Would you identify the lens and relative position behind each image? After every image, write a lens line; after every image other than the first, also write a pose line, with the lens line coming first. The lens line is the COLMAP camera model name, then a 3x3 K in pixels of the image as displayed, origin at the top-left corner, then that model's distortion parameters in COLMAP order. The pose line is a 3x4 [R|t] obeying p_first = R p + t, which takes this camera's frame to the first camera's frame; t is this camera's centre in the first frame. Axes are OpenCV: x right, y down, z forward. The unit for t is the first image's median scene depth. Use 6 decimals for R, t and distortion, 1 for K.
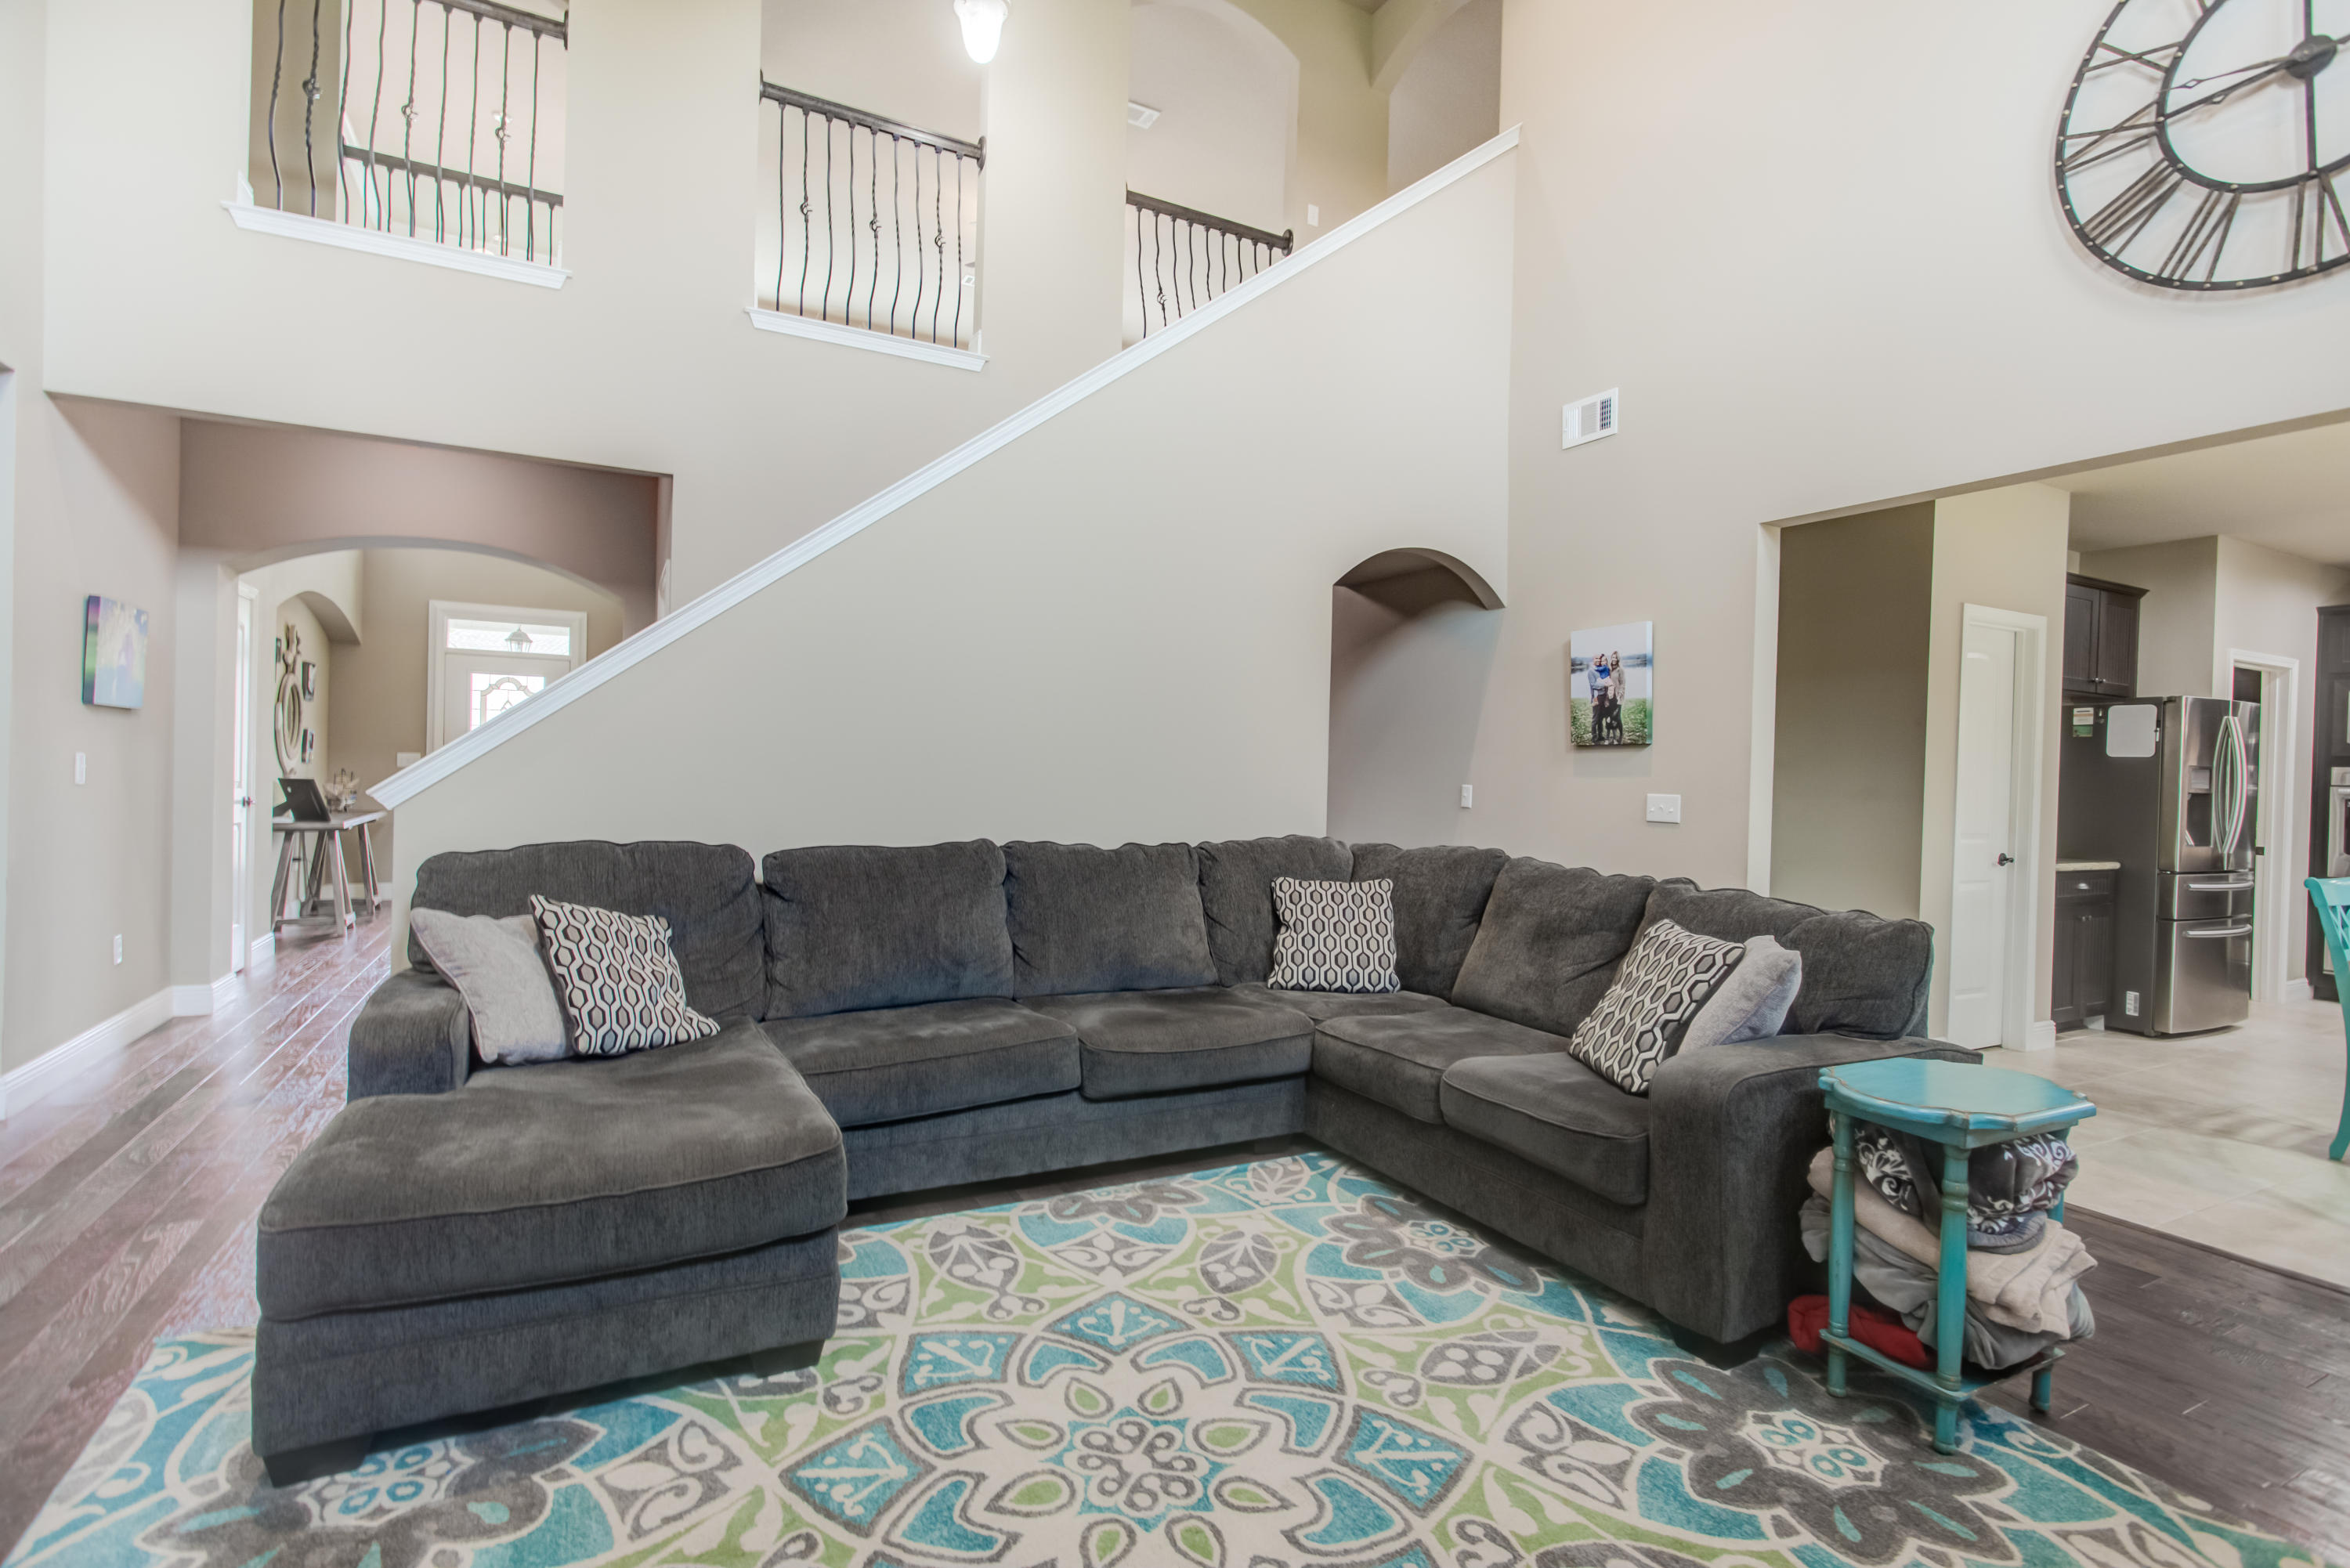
lens RADIAL K [[1096.4, 0, 1175.0], [0, 1096.4, 784.0], [0, 0, 1]] dist [0.000019, 0.000021]
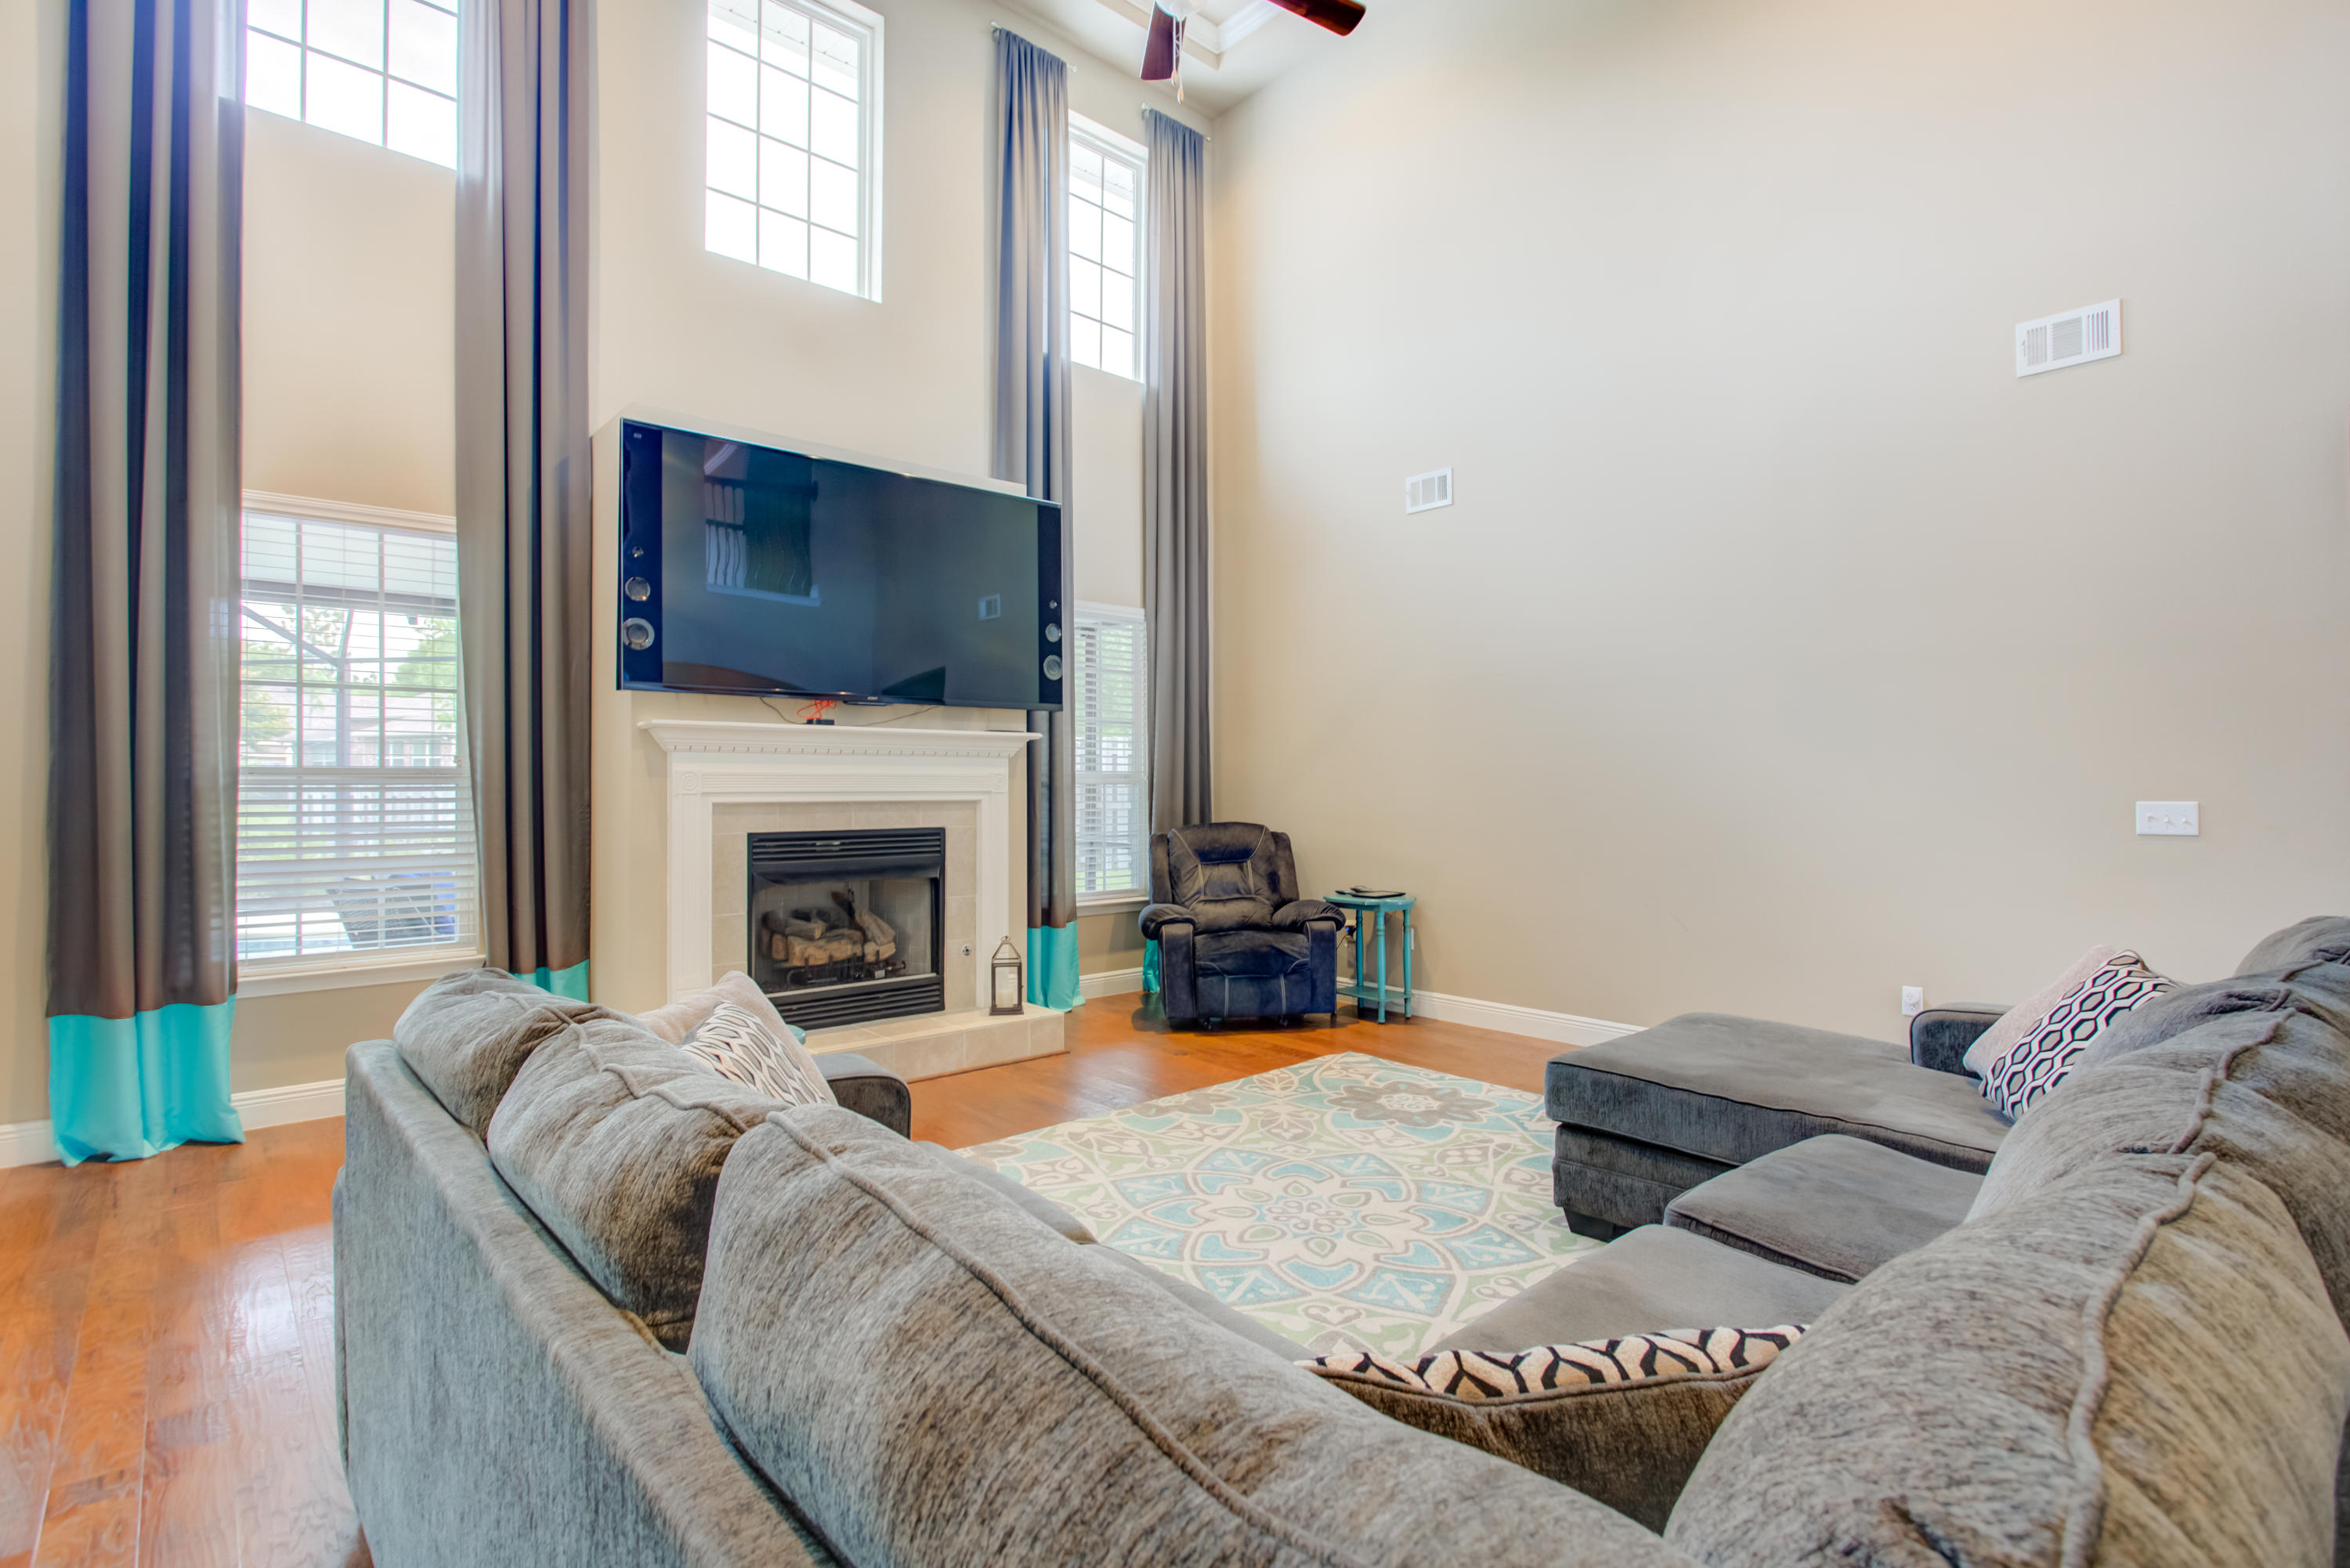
lens RADIAL K [[1075.2, 0, 1170.7], [0, 1075.2, 837.3], [0, 0, 1]] dist [-0.002674, -0.000166]
pose [[-0.974343, -0.017217, -0.224407, 0.463062], [-0.026962, 0.998818, 0.040435, 0.000376], [0.223446, 0.045448, -0.973656, 2.161529]]
